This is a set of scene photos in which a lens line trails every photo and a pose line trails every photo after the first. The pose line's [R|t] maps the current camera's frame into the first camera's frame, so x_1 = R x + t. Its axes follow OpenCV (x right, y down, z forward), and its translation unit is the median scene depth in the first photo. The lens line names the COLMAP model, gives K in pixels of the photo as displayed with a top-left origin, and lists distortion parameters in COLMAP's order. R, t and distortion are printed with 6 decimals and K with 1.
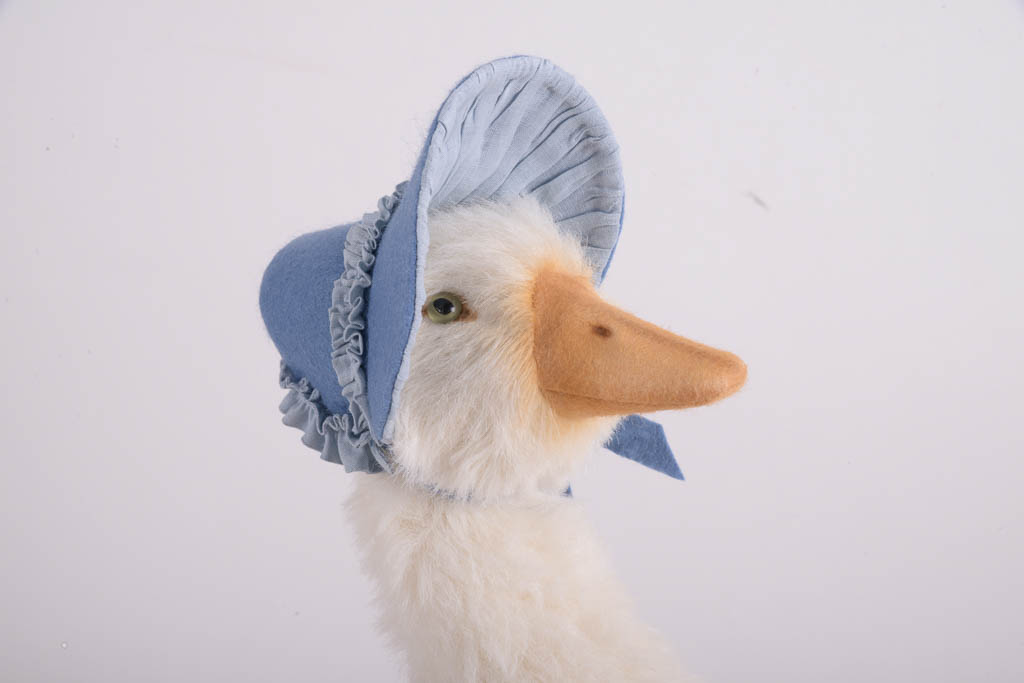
lens RADIAL K [[1574.3, 0, 510.4], [0, 1574.3, 341.4], [0, 0, 1]] dist [-0.057992, 0.000000]
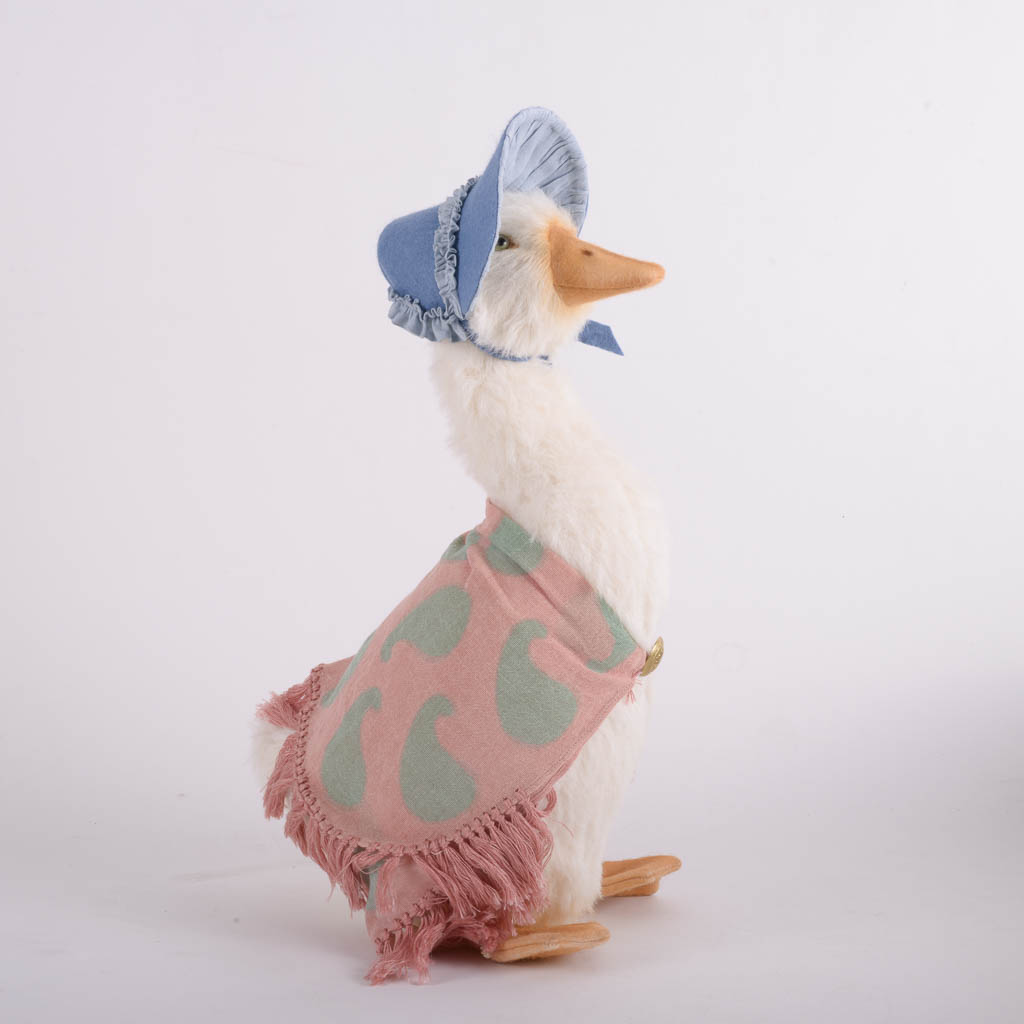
lens RADIAL K [[1921.0, 0, 515.4], [0, 1921.0, 505.7], [0, 0, 1]] dist [0.032383, 0.000000]
pose [[0.990991, 0.000976, 0.133928, -0.315993], [0.007948, 0.997782, -0.066083, 0.422191], [-0.133695, 0.066552, 0.988785, -1.164881]]
